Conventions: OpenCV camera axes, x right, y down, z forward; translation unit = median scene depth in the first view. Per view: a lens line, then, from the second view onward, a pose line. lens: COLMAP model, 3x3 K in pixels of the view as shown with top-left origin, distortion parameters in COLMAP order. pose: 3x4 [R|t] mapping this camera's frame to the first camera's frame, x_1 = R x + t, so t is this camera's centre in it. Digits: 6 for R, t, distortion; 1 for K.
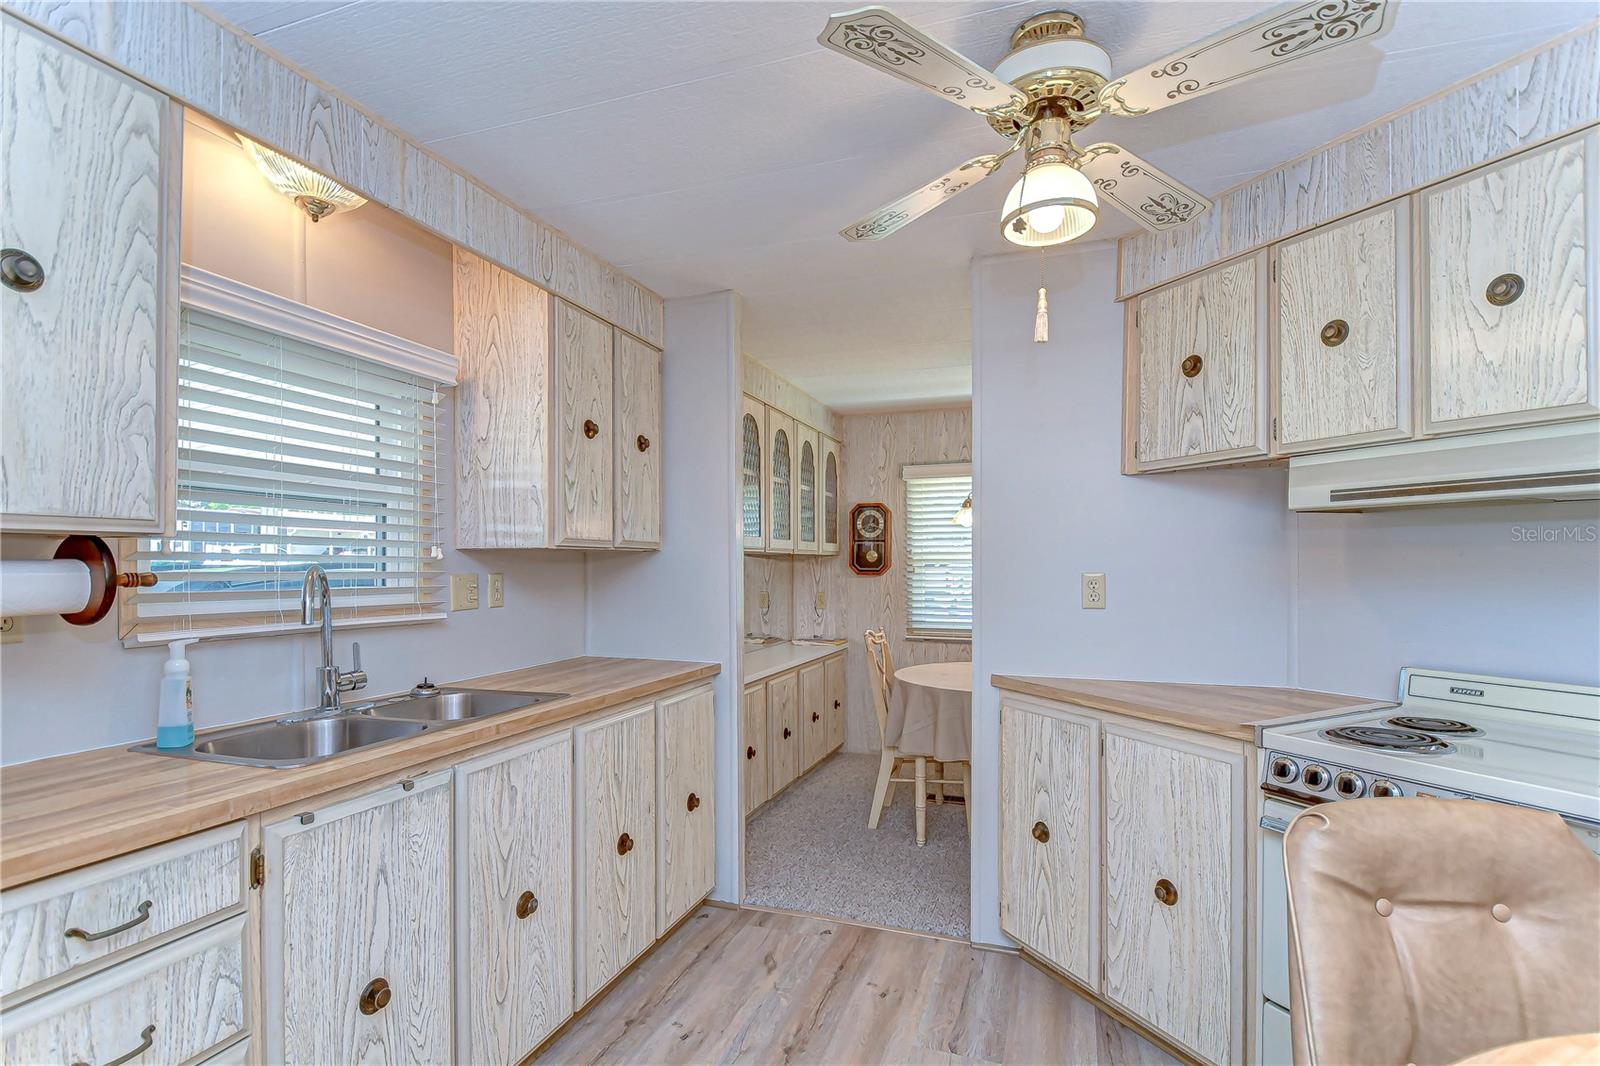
lens RADIAL K [[766.8, 0, 800.7], [0, 766.8, 561.8], [0, 0, 1]] dist [0.004597, -0.012822]
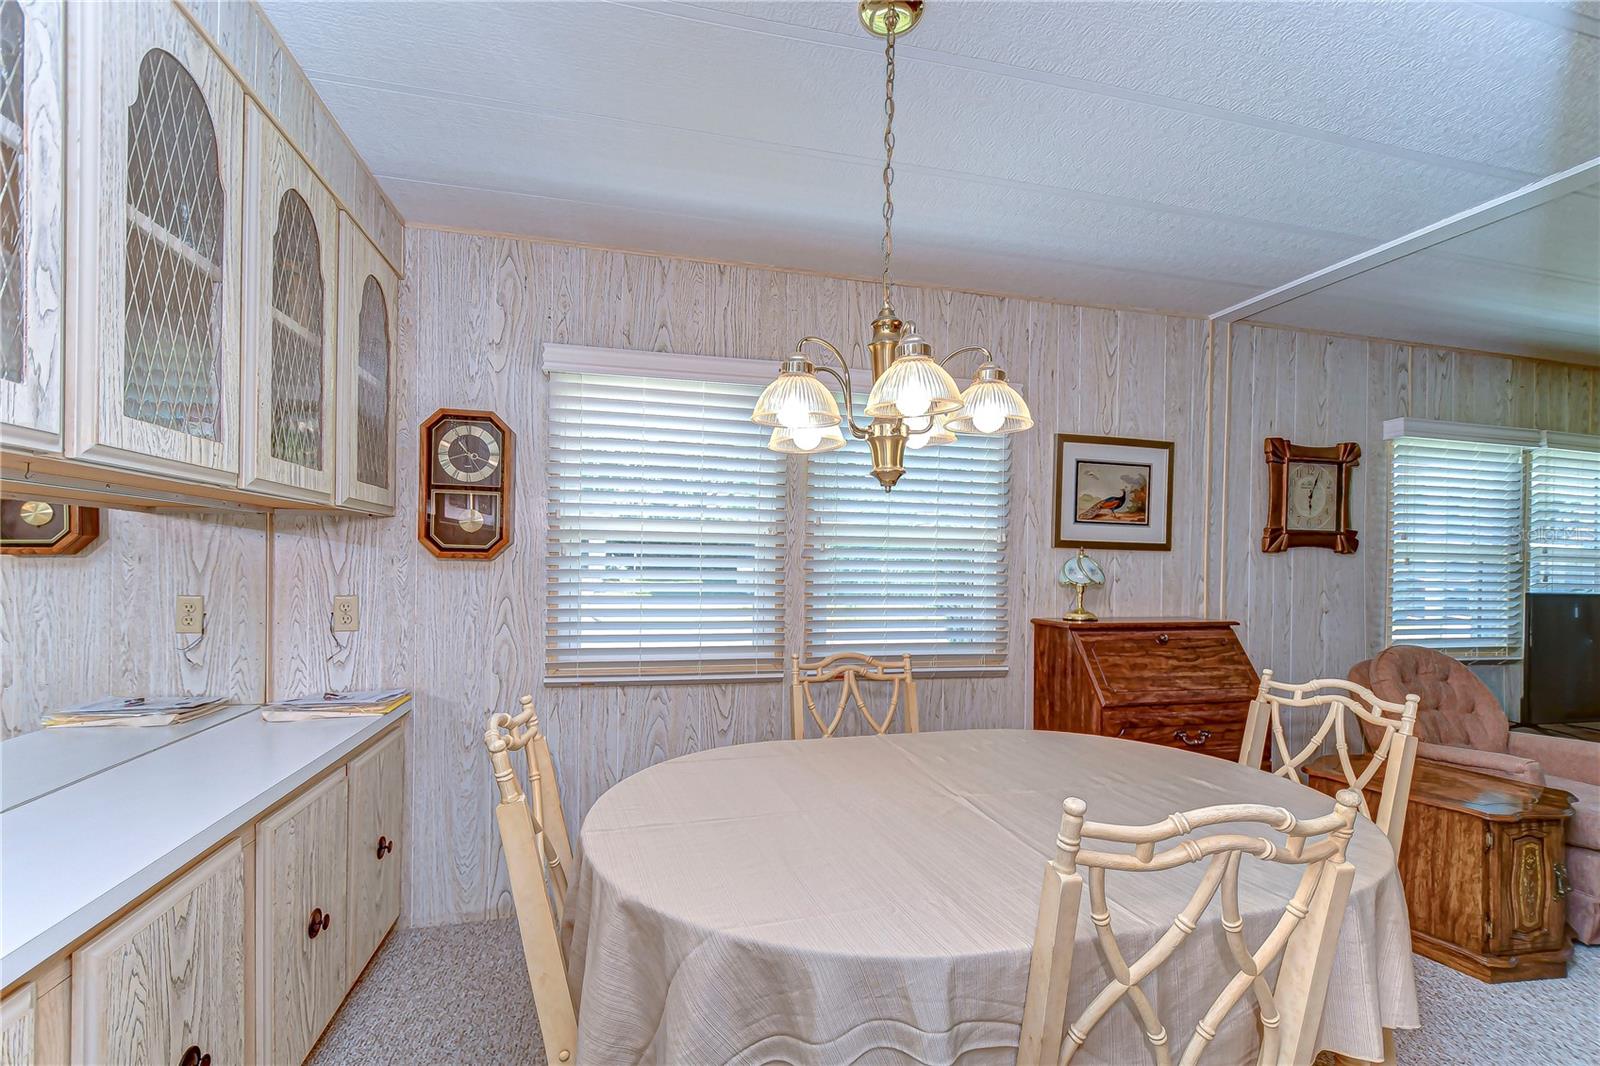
lens RADIAL K [[670.5, 0, 793.5], [0, 670.5, 572.6], [0, 0, 1]] dist [0.008511, -0.008625]
pose [[0.838873, 0.009426, 0.544245, 0.077545], [-0.015302, 0.999863, 0.006269, 0.048541], [-0.544111, -0.013587, 0.838903, 1.263219]]
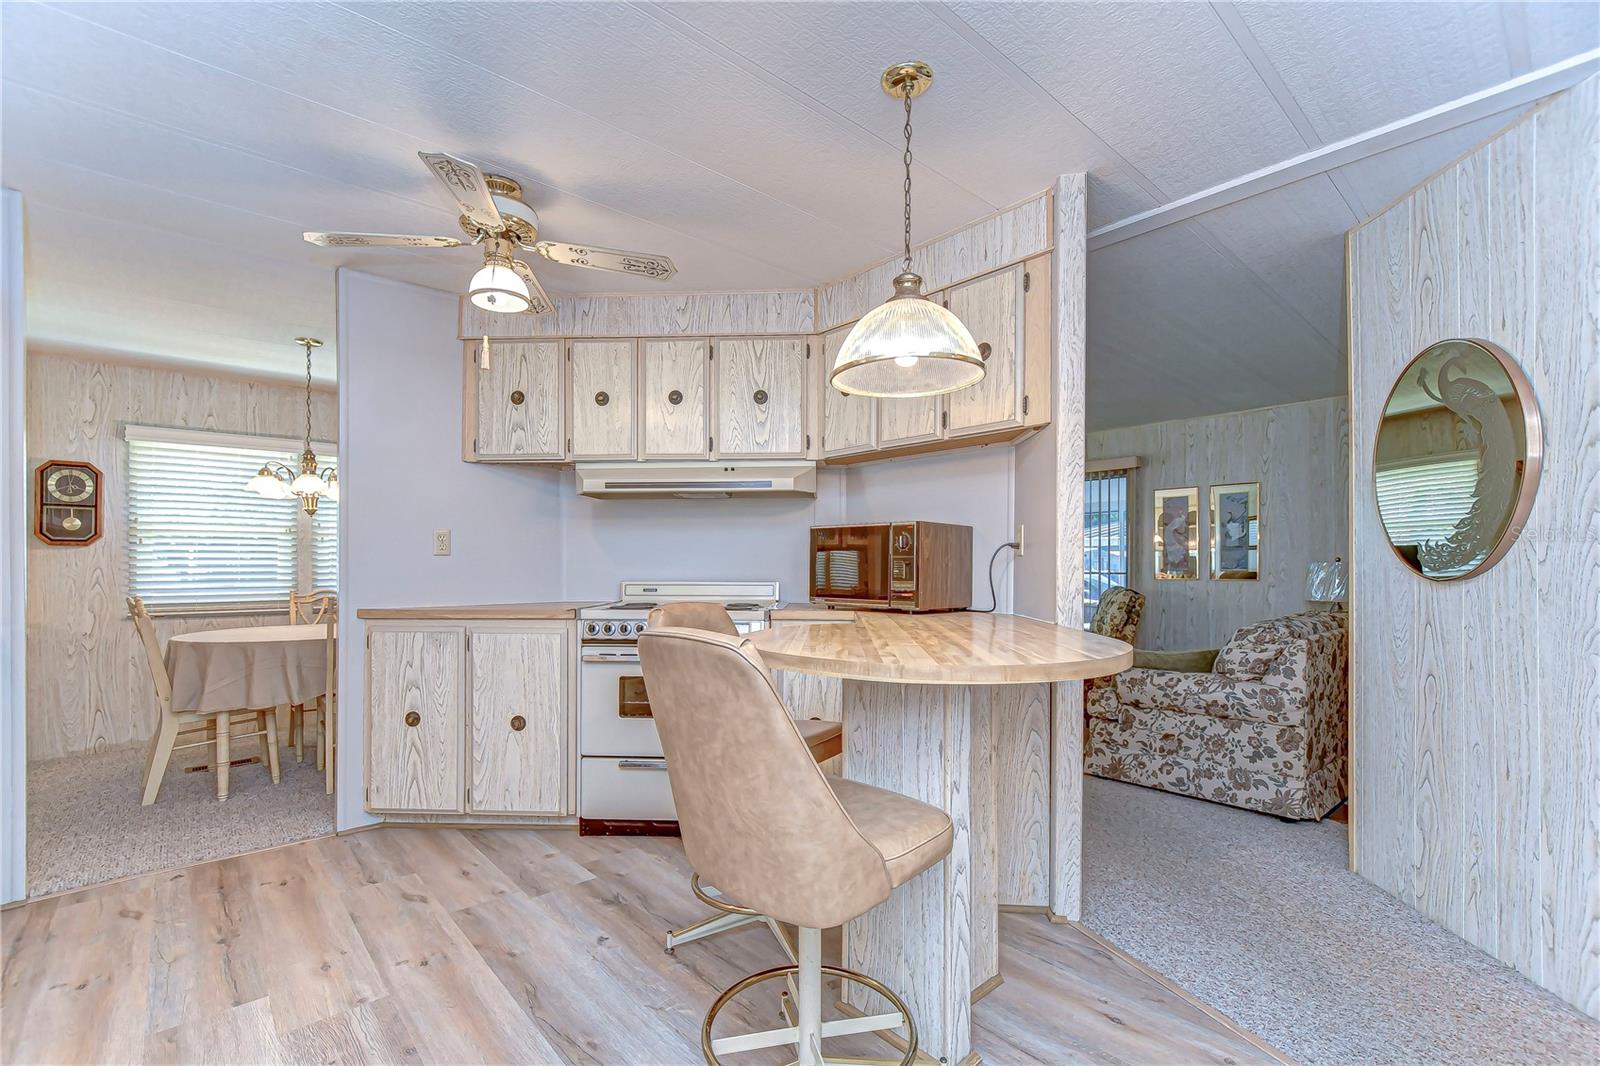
lens RADIAL K [[705.0, 0, 799.6], [0, 705.0, 565.0], [0, 0, 1]] dist [0.011419, -0.009661]
pose [[0.483849, 0.001186, 0.875151, -0.486598], [-0.001950, 0.999998, -0.000276, 0.089381], [-0.875150, -0.001573, 0.483850, -0.212634]]
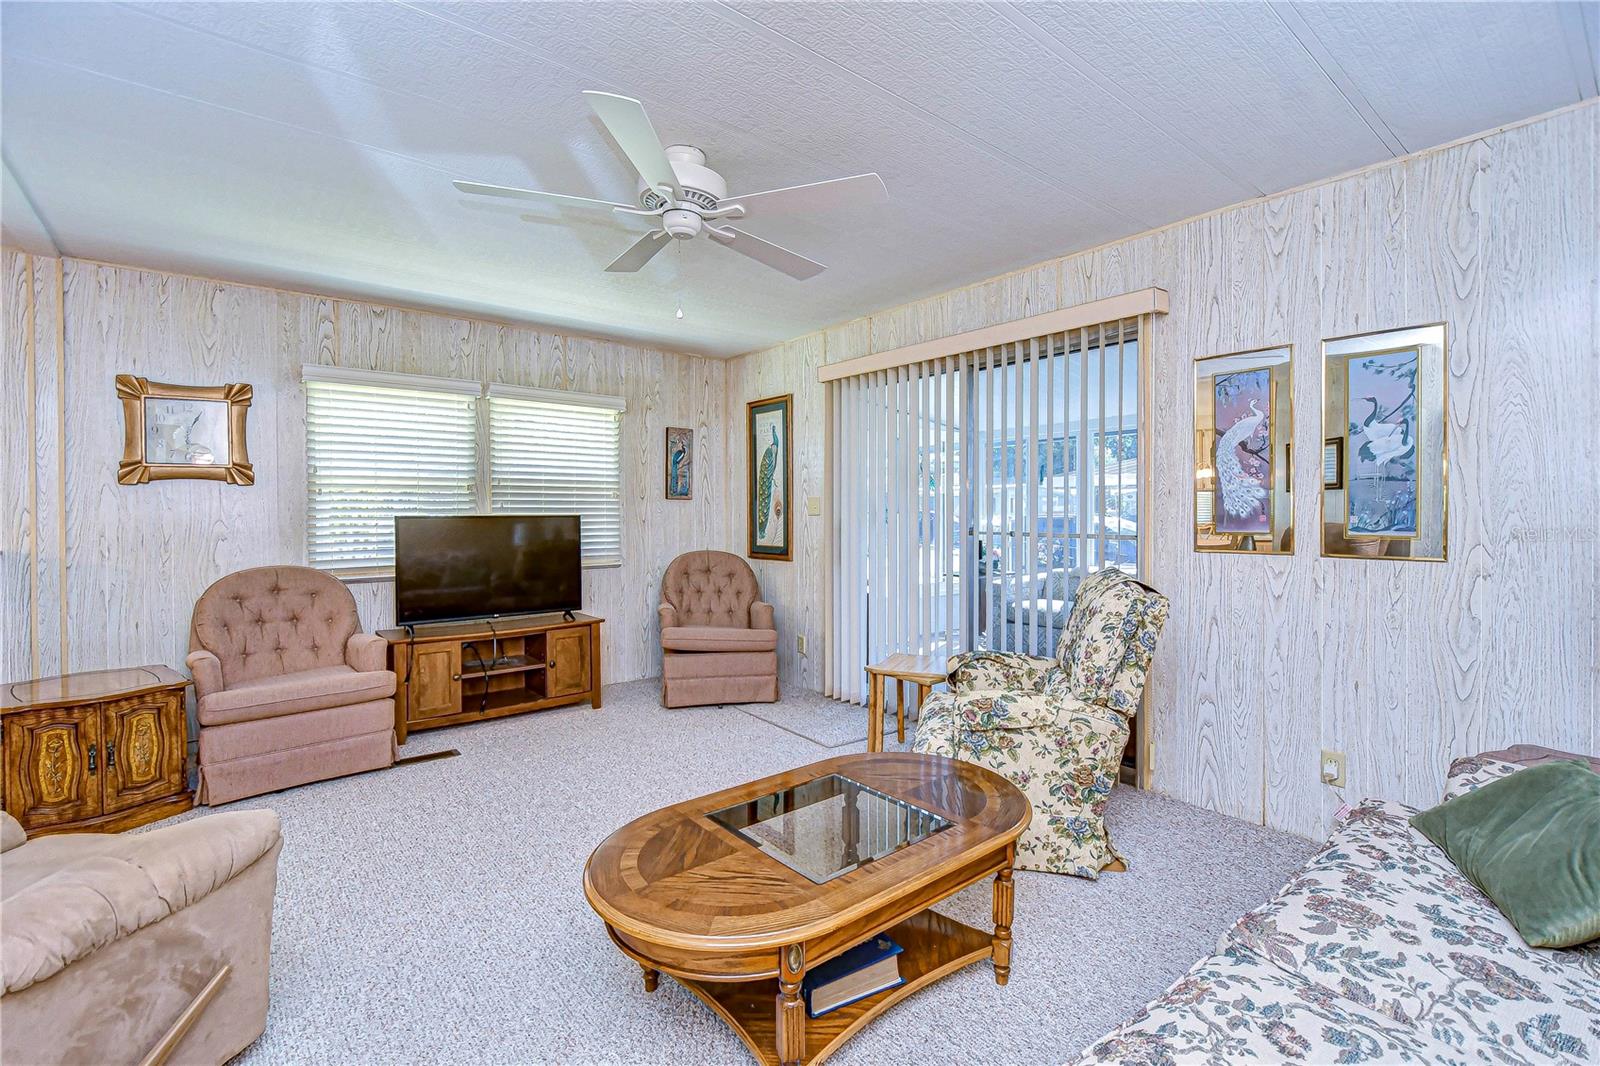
lens RADIAL K [[724.4, 0, 799.9], [0, 724.4, 523.4], [0, 0, 1]] dist [0.000398, -0.006171]
pose [[0.519733, -0.016888, 0.854162, 1.086039], [0.004617, 0.999846, 0.016959, 0.065004], [-0.854316, -0.004870, 0.519731, -0.162800]]
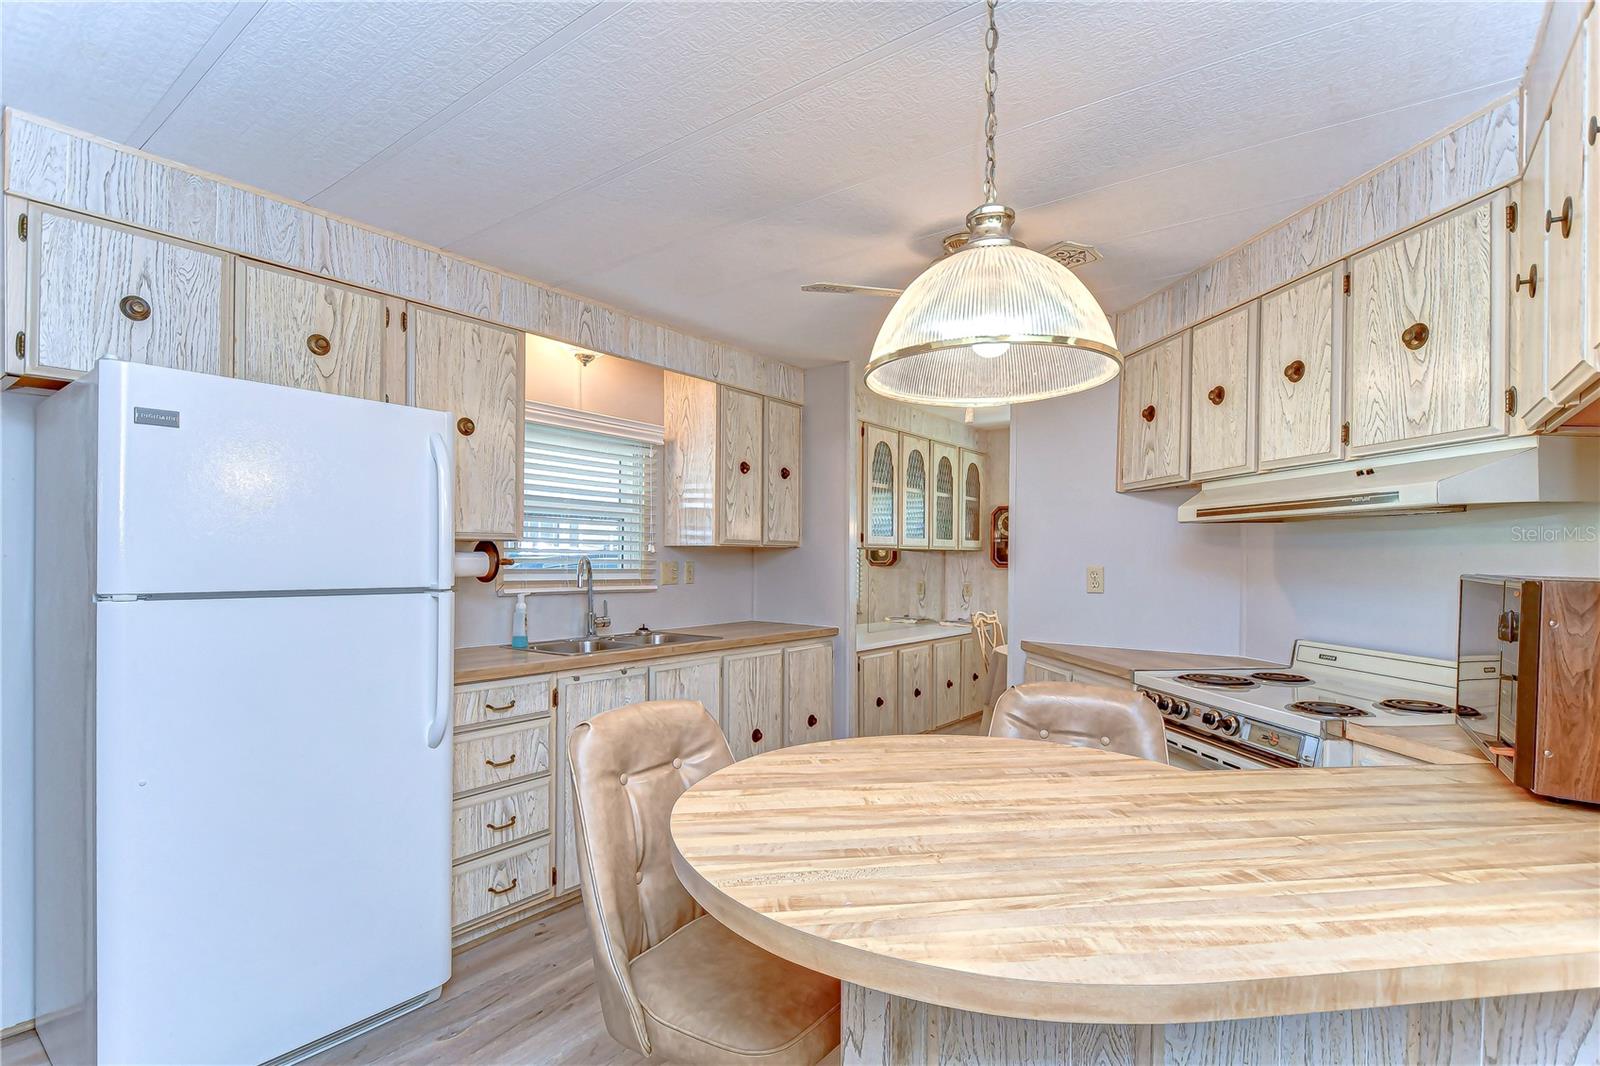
lens RADIAL K [[766.8, 0, 800.7], [0, 766.8, 561.8], [0, 0, 1]] dist [0.004597, -0.012822]
pose [[0.952346, 0.011122, -0.304816, 0.344737], [-0.008414, 0.999913, 0.010197, -0.002867], [0.304903, -0.007146, 0.952357, -0.483730]]
